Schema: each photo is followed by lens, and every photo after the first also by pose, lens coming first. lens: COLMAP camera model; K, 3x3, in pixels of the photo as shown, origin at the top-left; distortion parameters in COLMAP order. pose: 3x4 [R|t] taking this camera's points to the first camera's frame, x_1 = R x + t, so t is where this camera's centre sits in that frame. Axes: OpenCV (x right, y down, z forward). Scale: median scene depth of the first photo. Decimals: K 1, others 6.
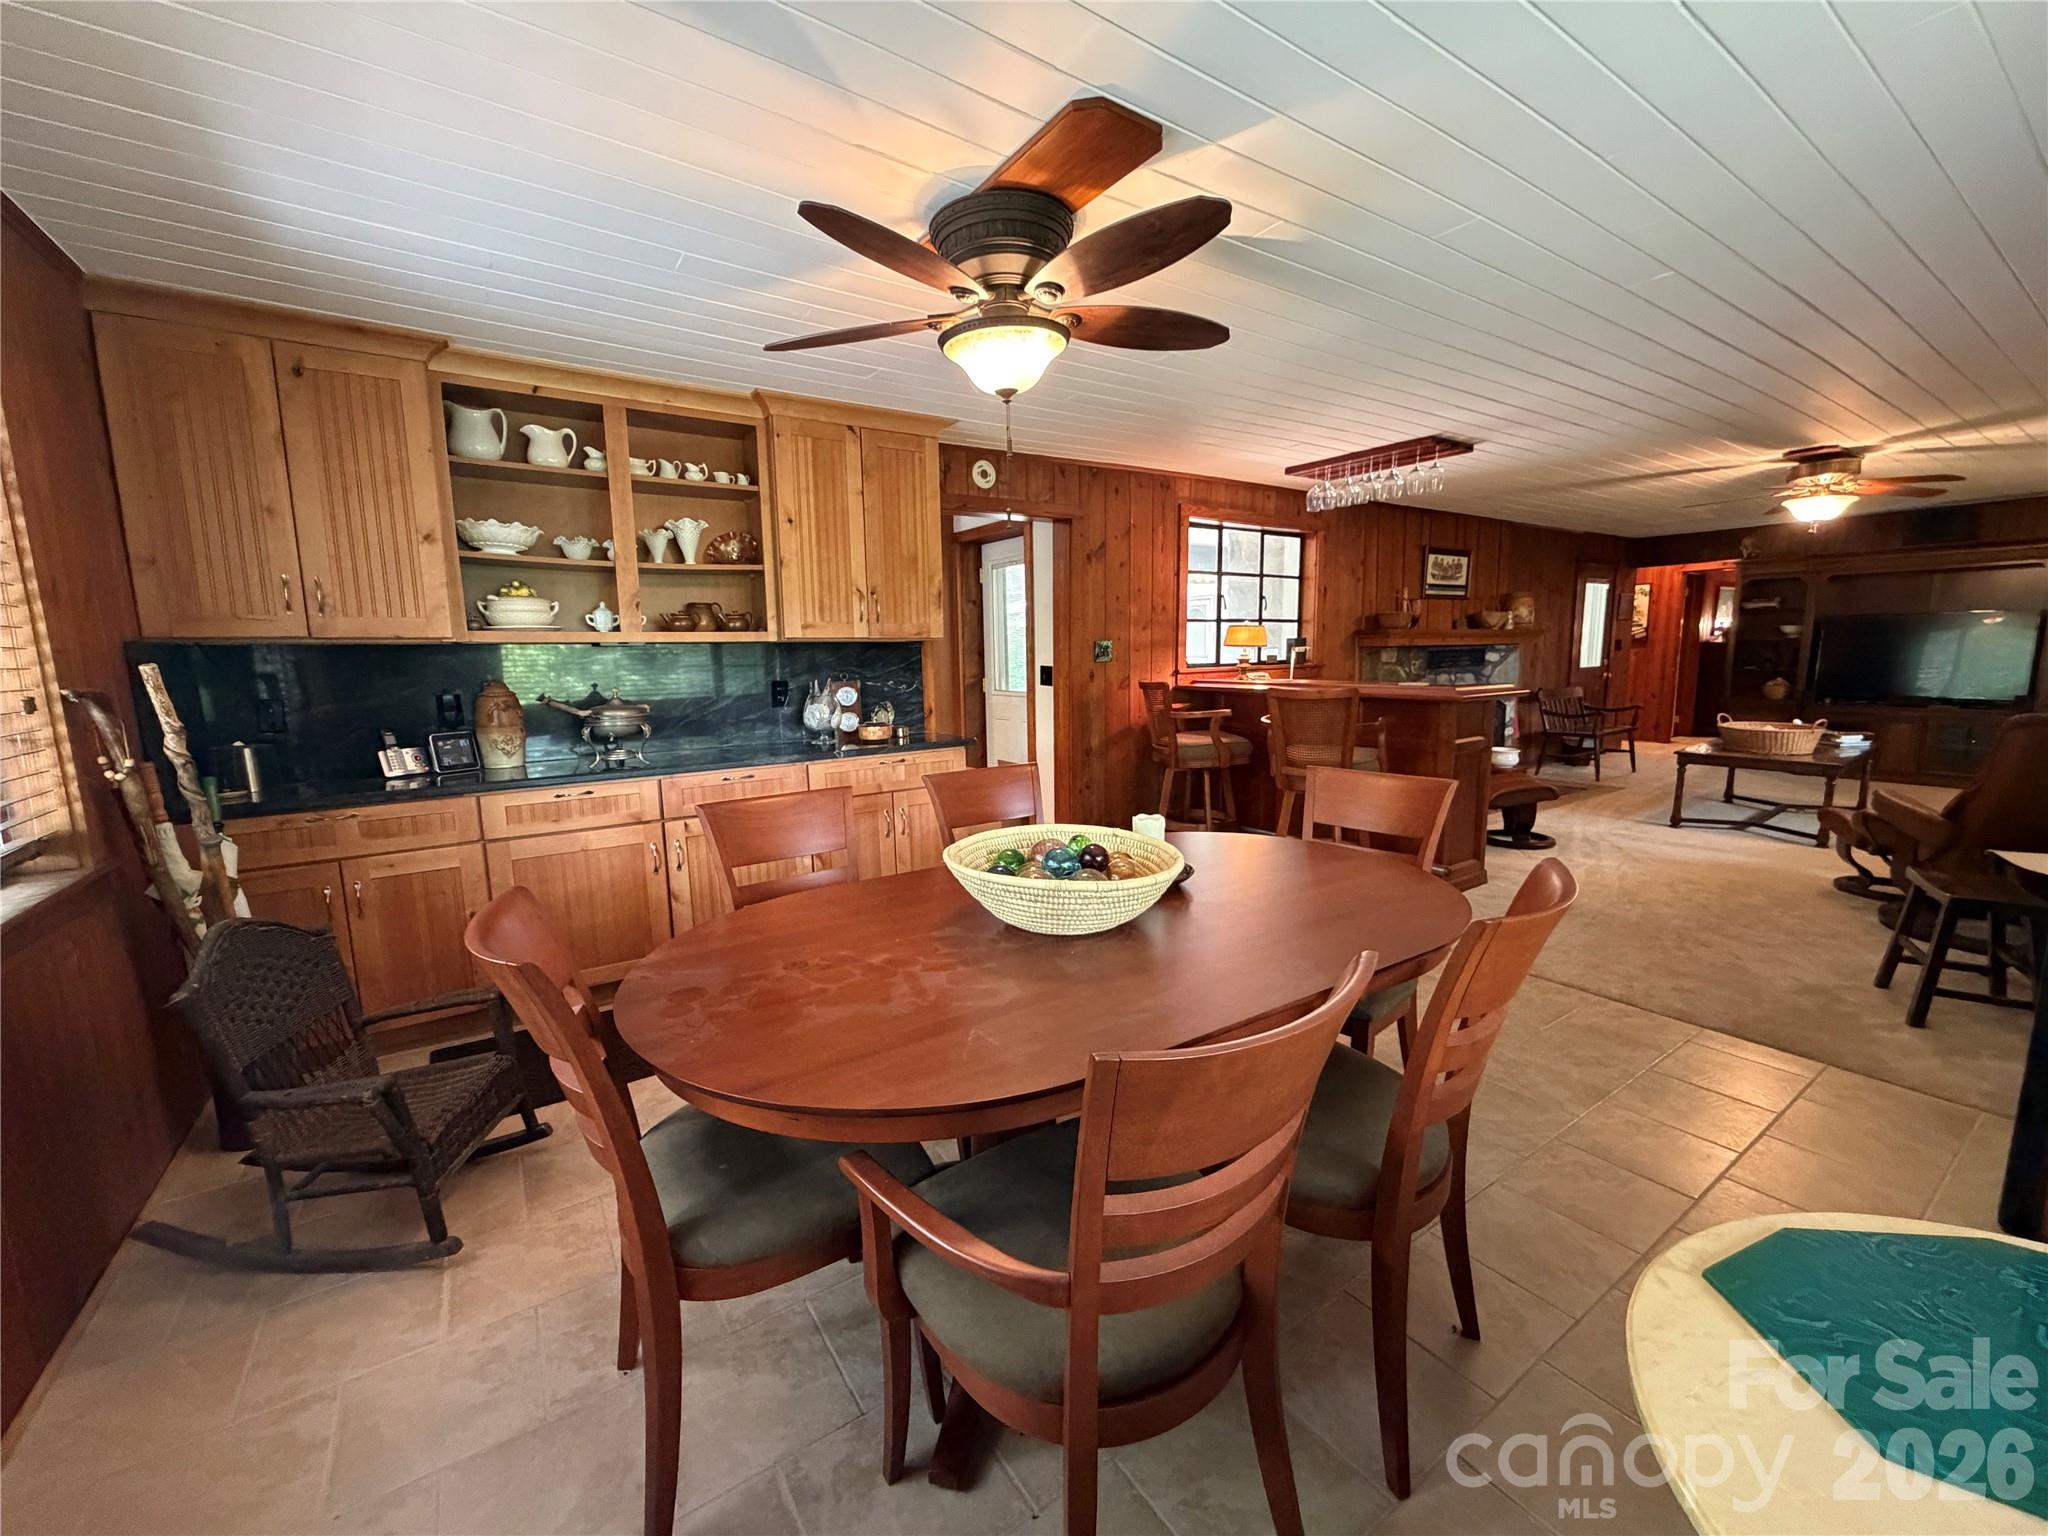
lens RADIAL K [[819.8, 0, 1020.3], [0, 819.8, 767.1], [0, 0, 1]] dist [0.001656, 0.000416]
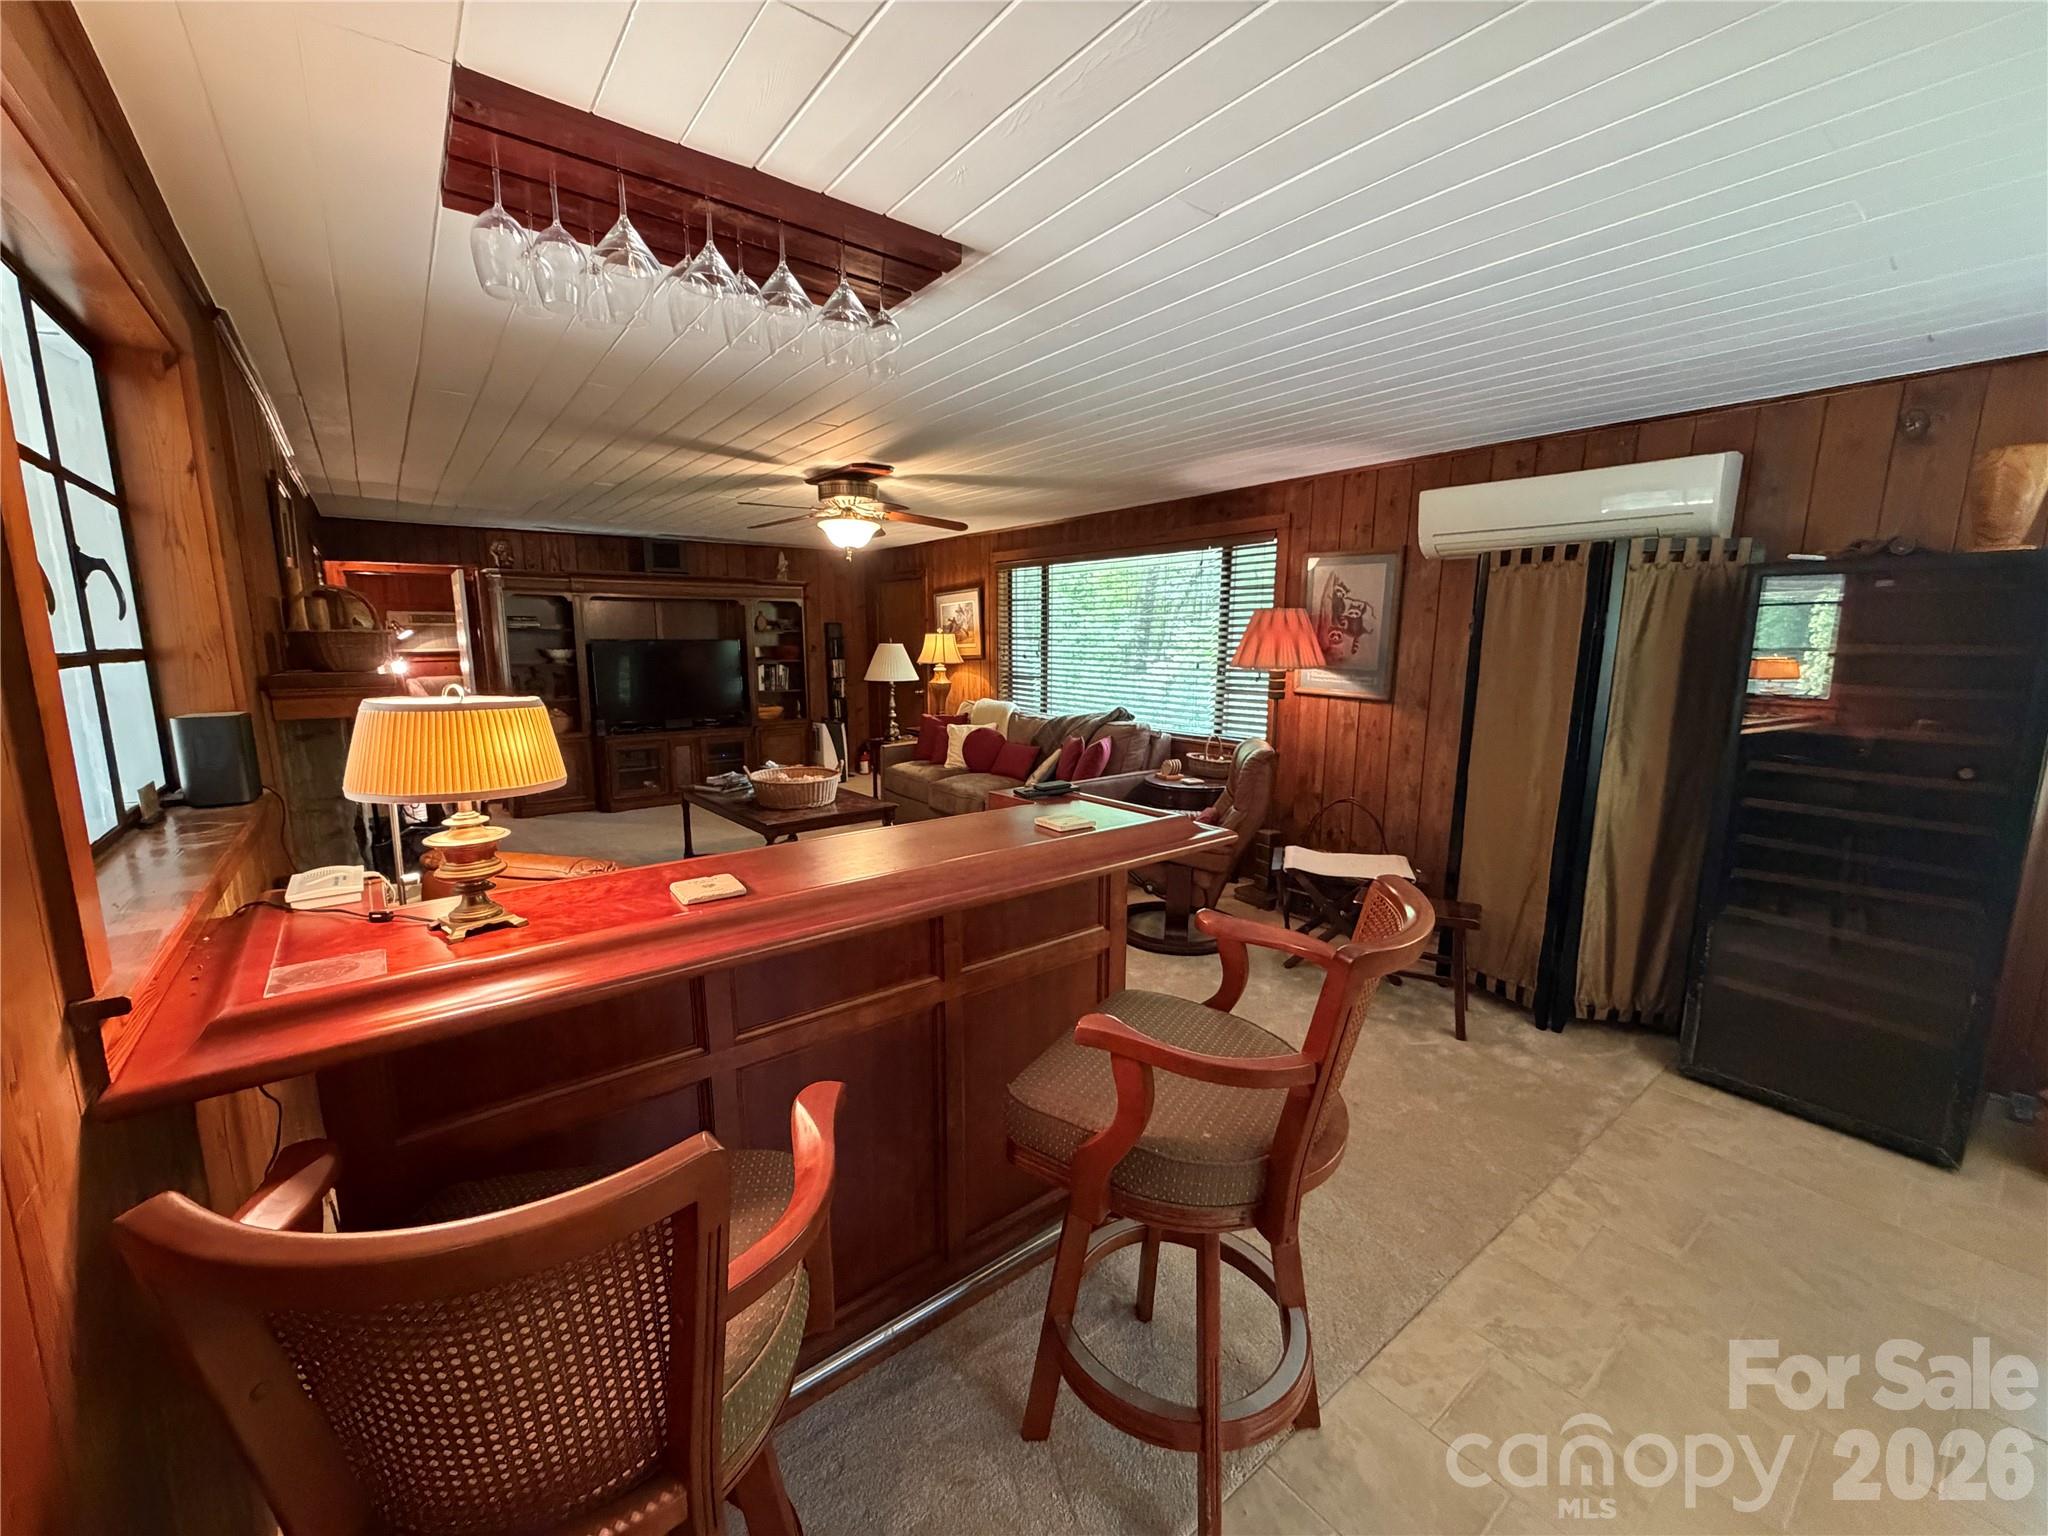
lens RADIAL K [[817.4, 0, 1015.5], [0, 817.4, 769.0], [0, 0, 1]] dist [-0.000052, 0.000155]
pose [[-0.058829, -0.144816, 0.987708, 0.032566], [0.144645, 0.977744, 0.151970, -0.146219], [-0.987733, 0.151808, -0.036572, 0.759158]]
